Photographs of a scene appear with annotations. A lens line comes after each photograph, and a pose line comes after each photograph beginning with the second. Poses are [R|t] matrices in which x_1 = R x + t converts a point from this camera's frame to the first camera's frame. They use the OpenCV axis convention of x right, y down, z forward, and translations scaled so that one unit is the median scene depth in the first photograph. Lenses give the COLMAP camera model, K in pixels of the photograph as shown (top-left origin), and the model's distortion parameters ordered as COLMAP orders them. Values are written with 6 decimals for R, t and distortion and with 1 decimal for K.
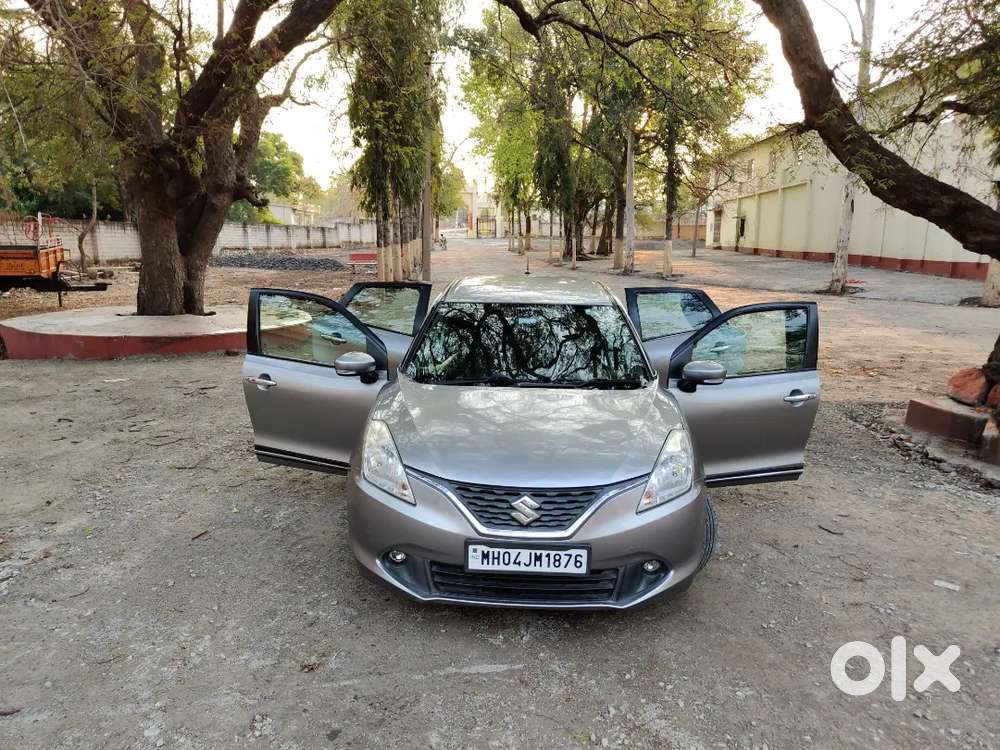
lens RADIAL K [[697.8, 0, 495.7], [0, 697.8, 379.2], [0, 0, 1]] dist [0.008867, 0.002055]
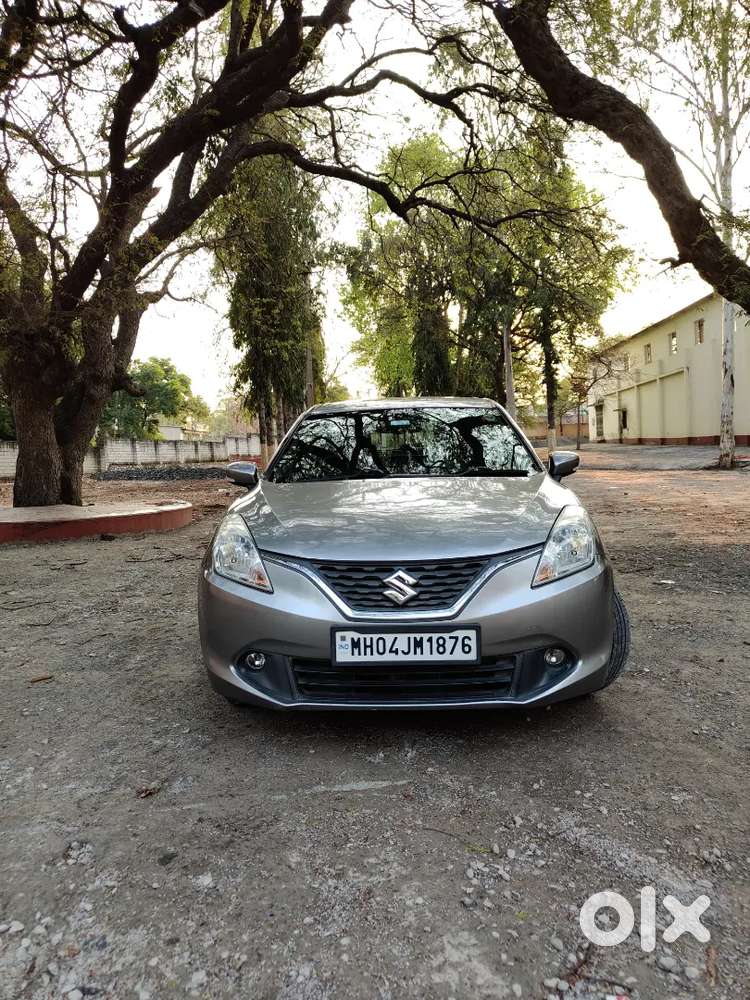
lens RADIAL K [[697.8, 0, 378.7], [0, 697.8, 498.6], [0, 0, 1]] dist [0.008867, 0.002055]
pose [[0.998727, -0.049670, -0.008821, 0.026807], [0.048056, 0.989930, -0.133151, 0.176006], [0.015346, 0.132557, 0.991057, 0.131595]]
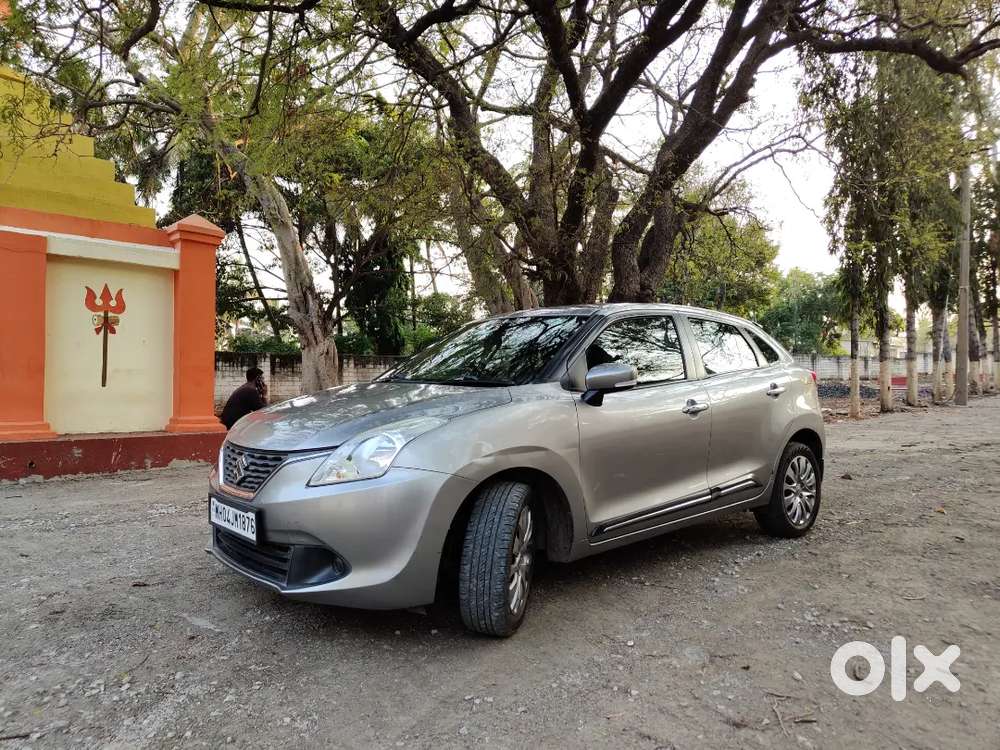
lens RADIAL K [[697.8, 0, 495.7], [0, 697.8, 379.2], [0, 0, 1]] dist [0.008867, 0.002055]
pose [[0.689009, -0.014204, -0.724614, 0.950370], [-0.132615, 0.980457, -0.145318, 0.144407], [0.712517, 0.196220, 0.673660, 0.505015]]
